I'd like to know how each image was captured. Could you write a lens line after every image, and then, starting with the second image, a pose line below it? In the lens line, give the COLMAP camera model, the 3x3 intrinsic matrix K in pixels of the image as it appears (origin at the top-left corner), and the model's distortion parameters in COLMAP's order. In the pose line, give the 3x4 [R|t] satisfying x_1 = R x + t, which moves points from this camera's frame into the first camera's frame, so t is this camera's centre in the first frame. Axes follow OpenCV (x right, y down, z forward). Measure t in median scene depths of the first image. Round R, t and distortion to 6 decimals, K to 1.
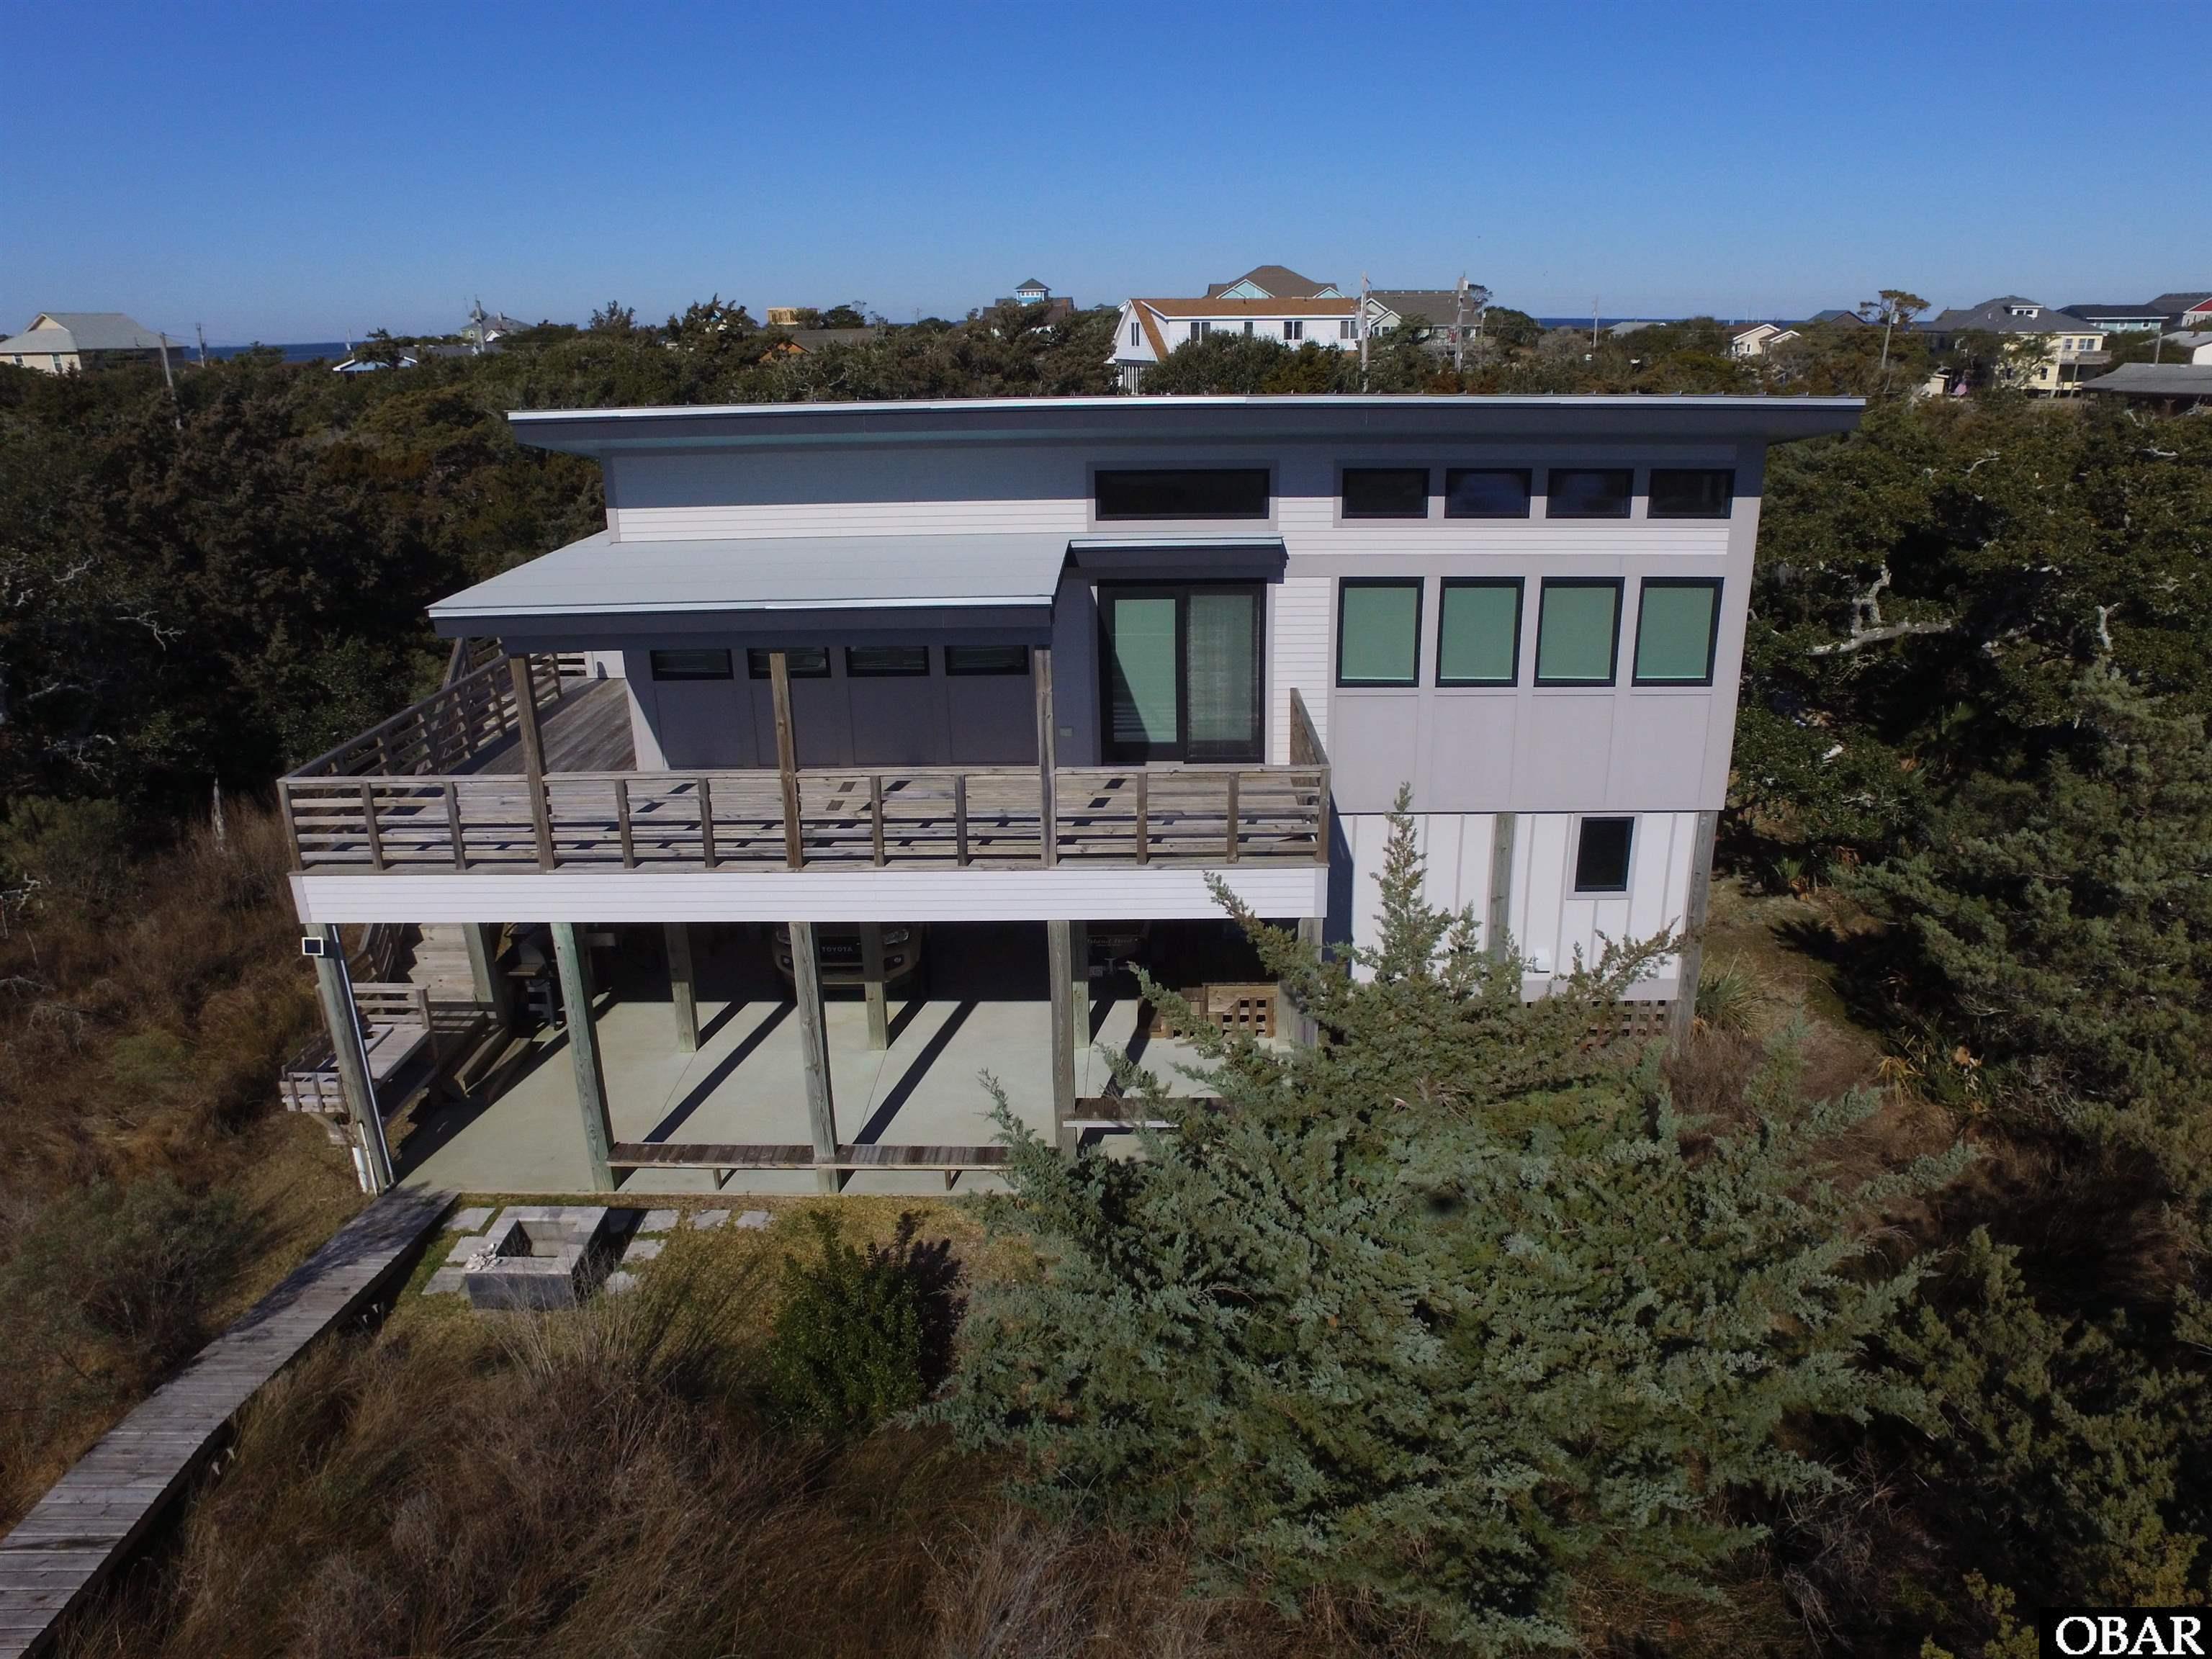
lens RADIAL K [[1513.8, 0, 1123.2], [0, 1513.8, 827.2], [0, 0, 1]] dist [-0.116998, 0.087914]
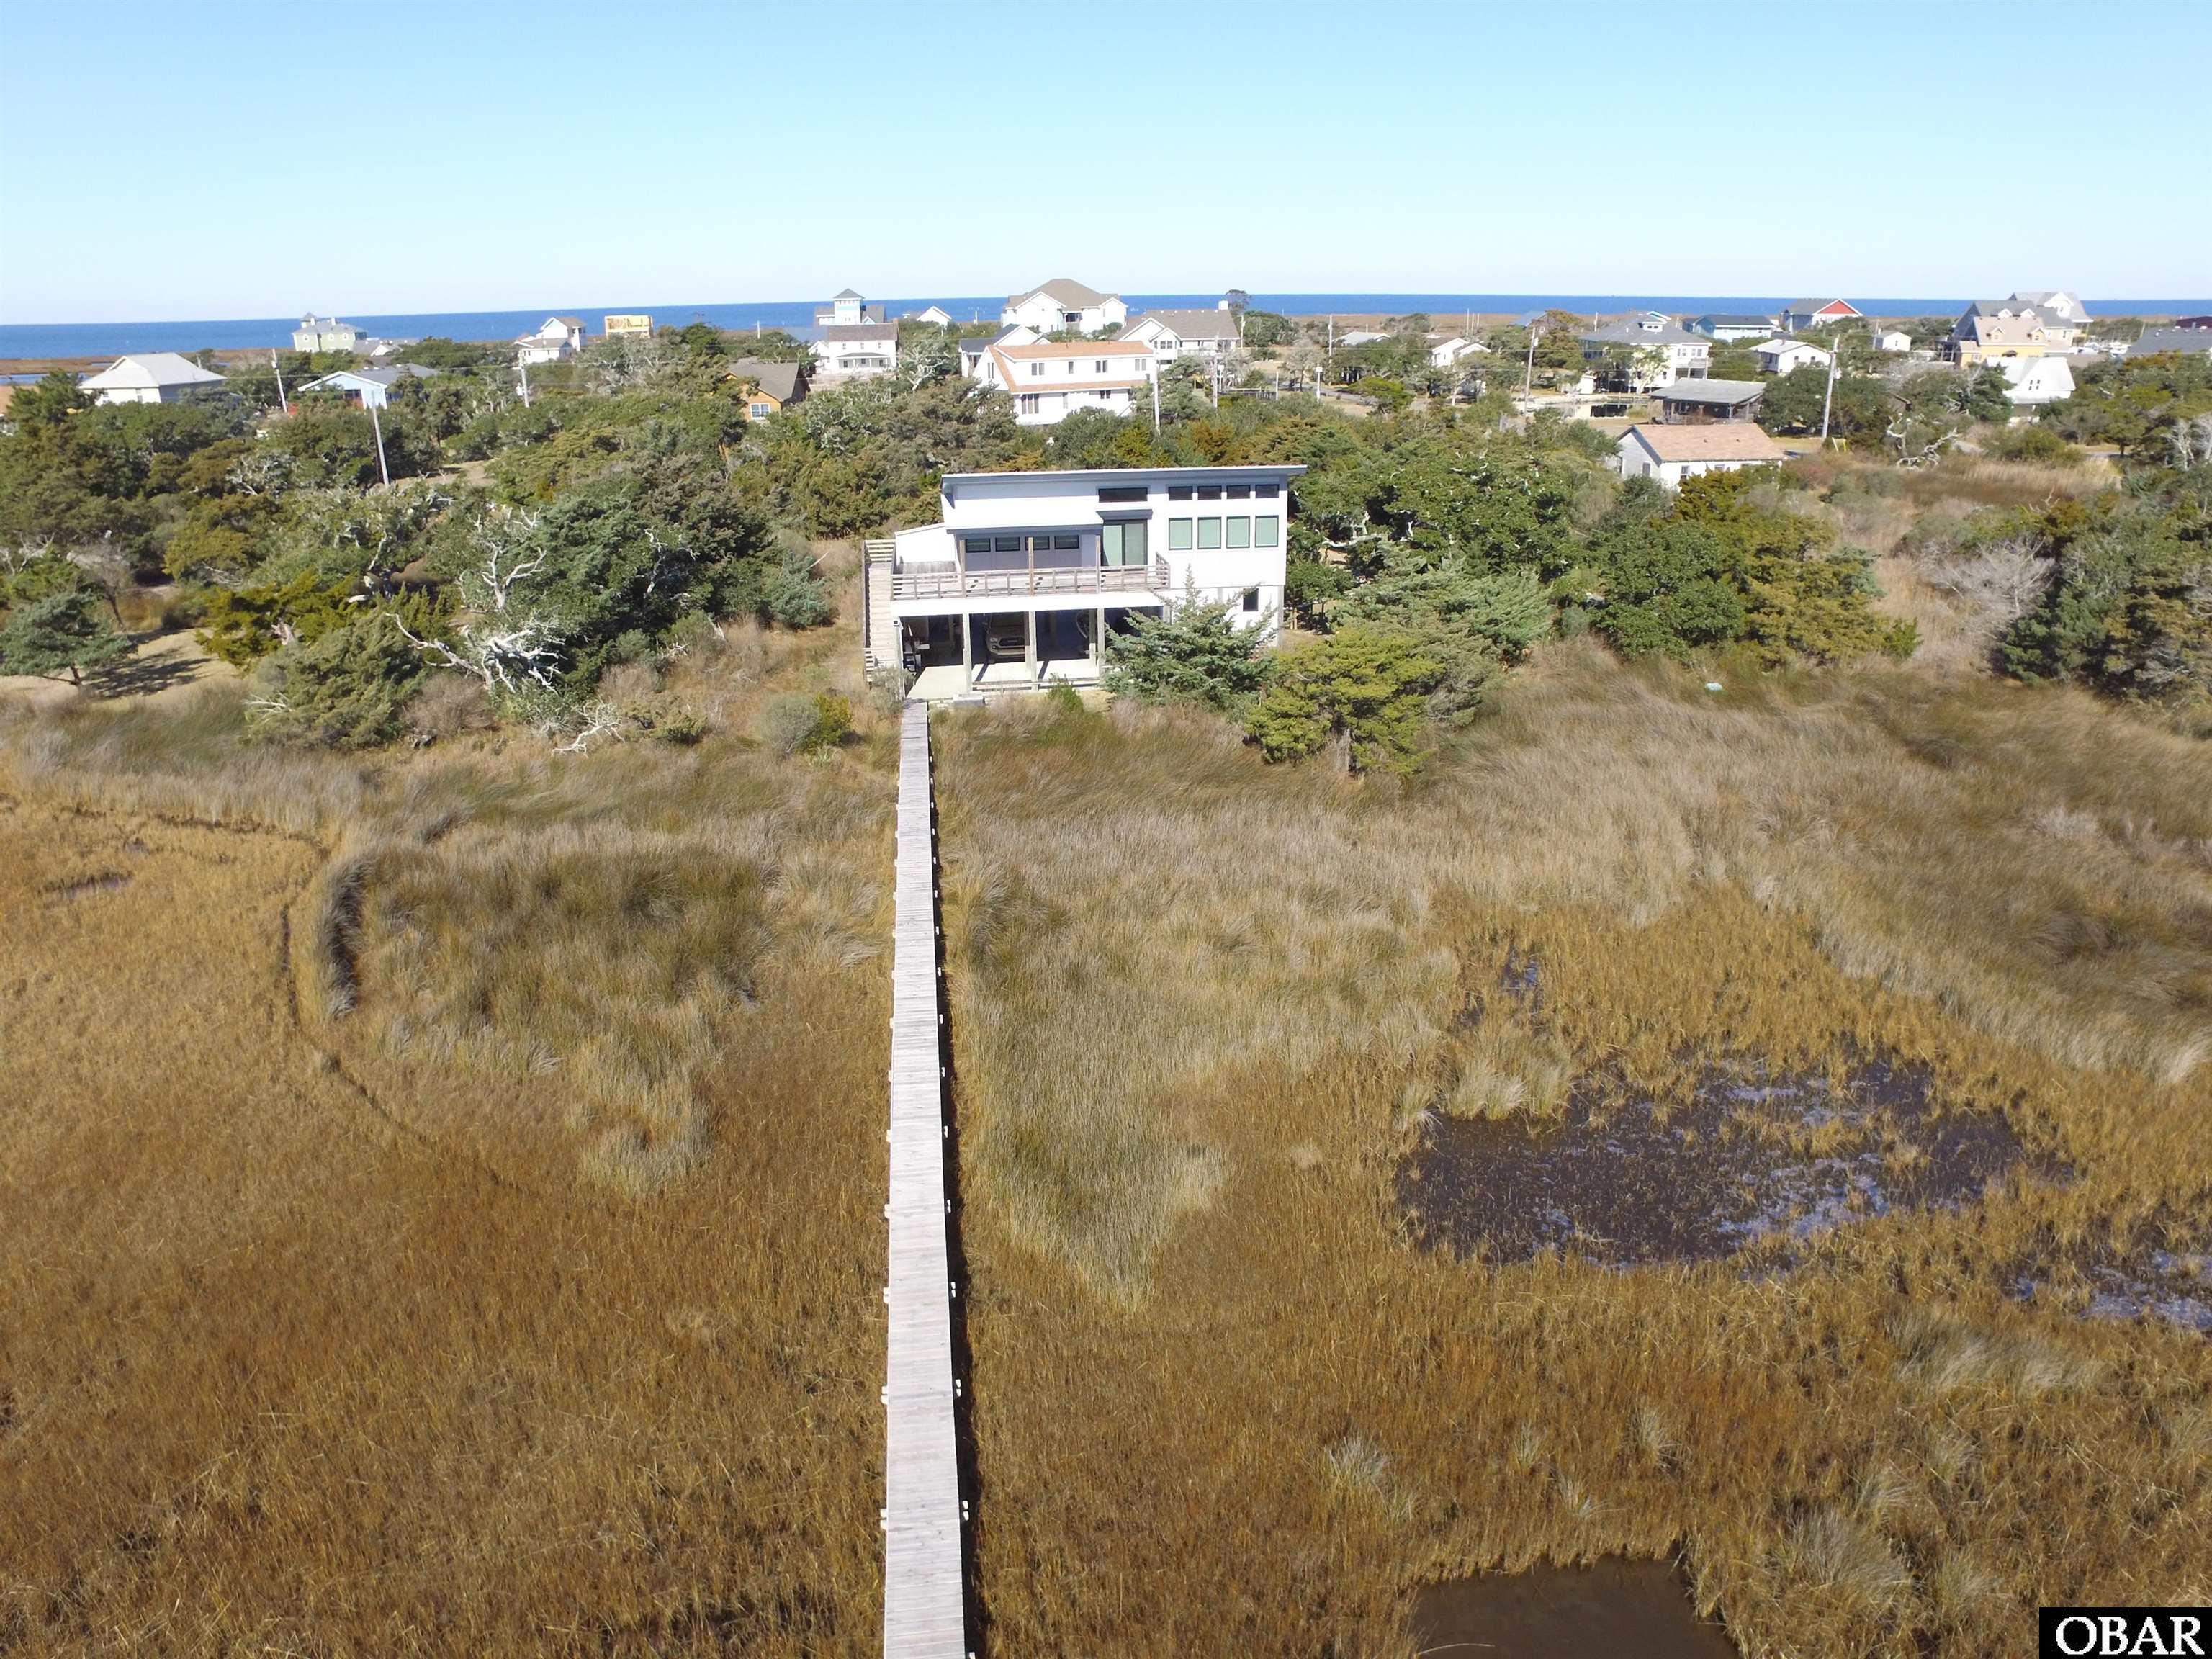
lens RADIAL K [[1513.8, 0, 1126.5], [0, 1513.8, 828.1], [0, 0, 1]] dist [-0.116998, 0.087914]
pose [[0.989340, -0.047777, 0.137565, -0.460043], [0.045915, 0.998806, 0.016680, 0.482995], [-0.138198, -0.010186, 0.990352, -2.413908]]
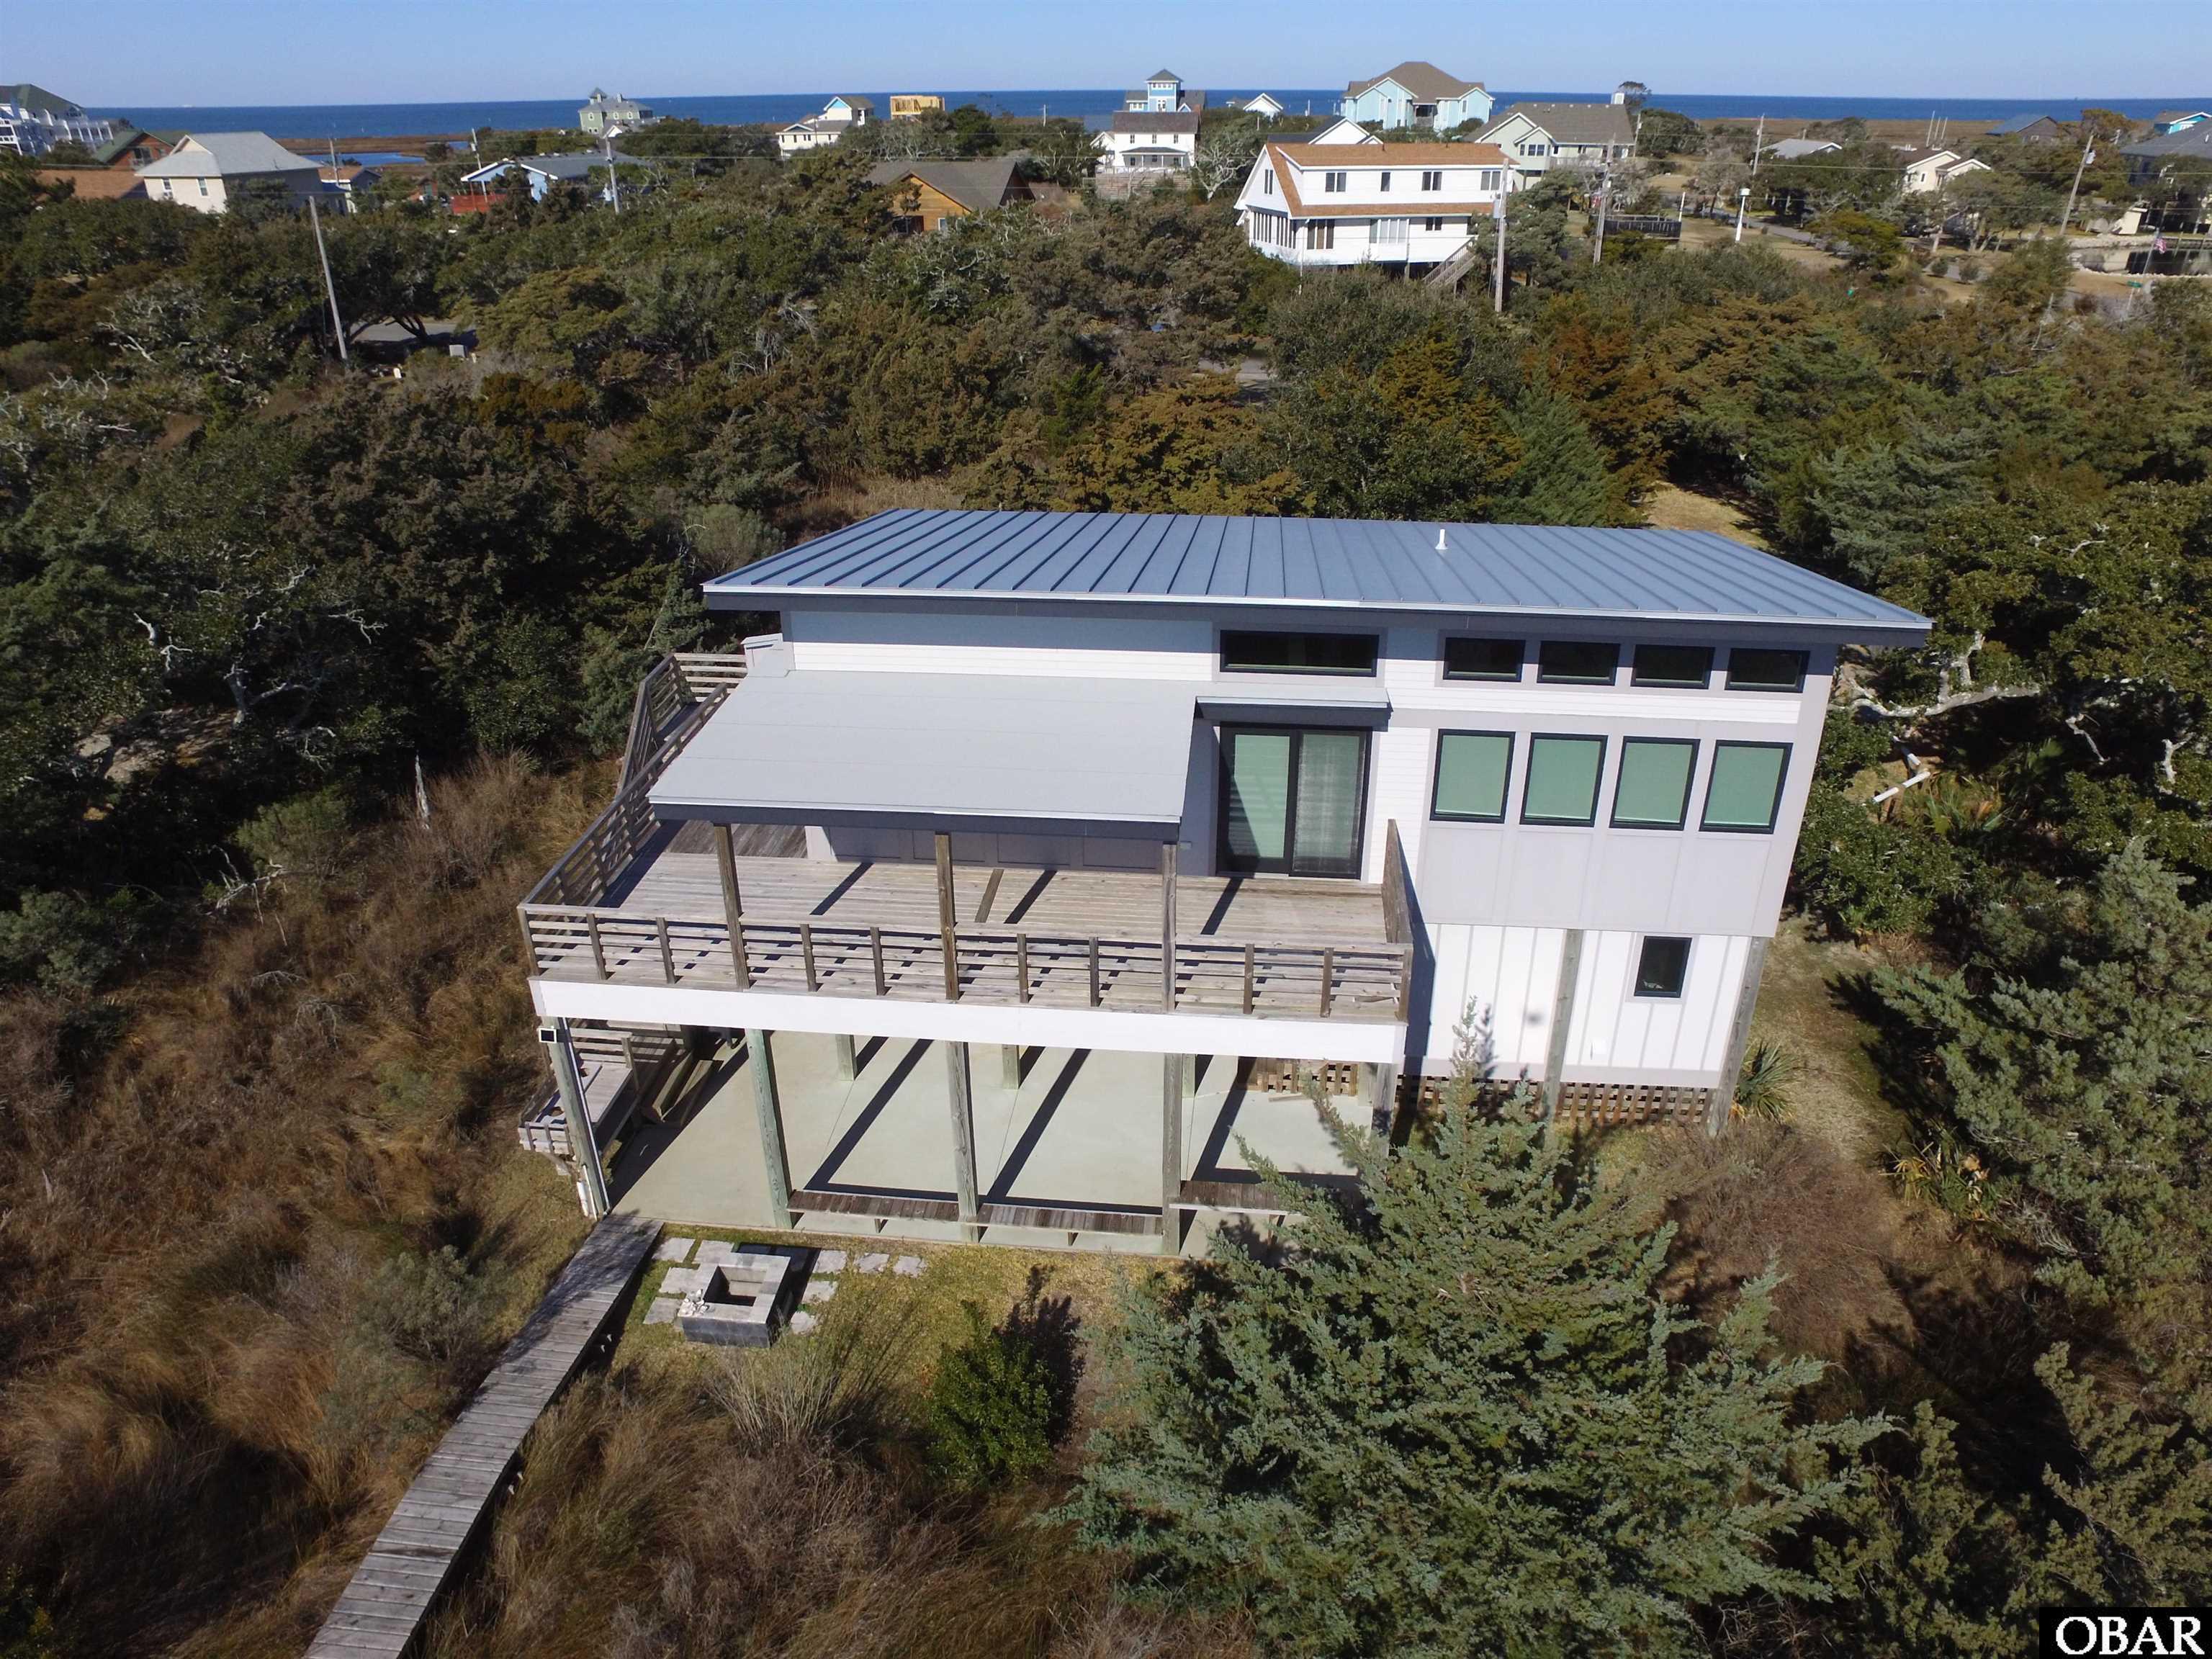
lens RADIAL K [[1513.8, 0, 1118.5], [0, 1513.8, 835.2], [0, 0, 1]] dist [-0.116998, 0.087914]
pose [[0.996426, 0.046432, -0.070571, -0.008694], [-0.036092, 0.989306, 0.141318, -0.235205], [0.076378, -0.138266, 0.987446, -0.121251]]
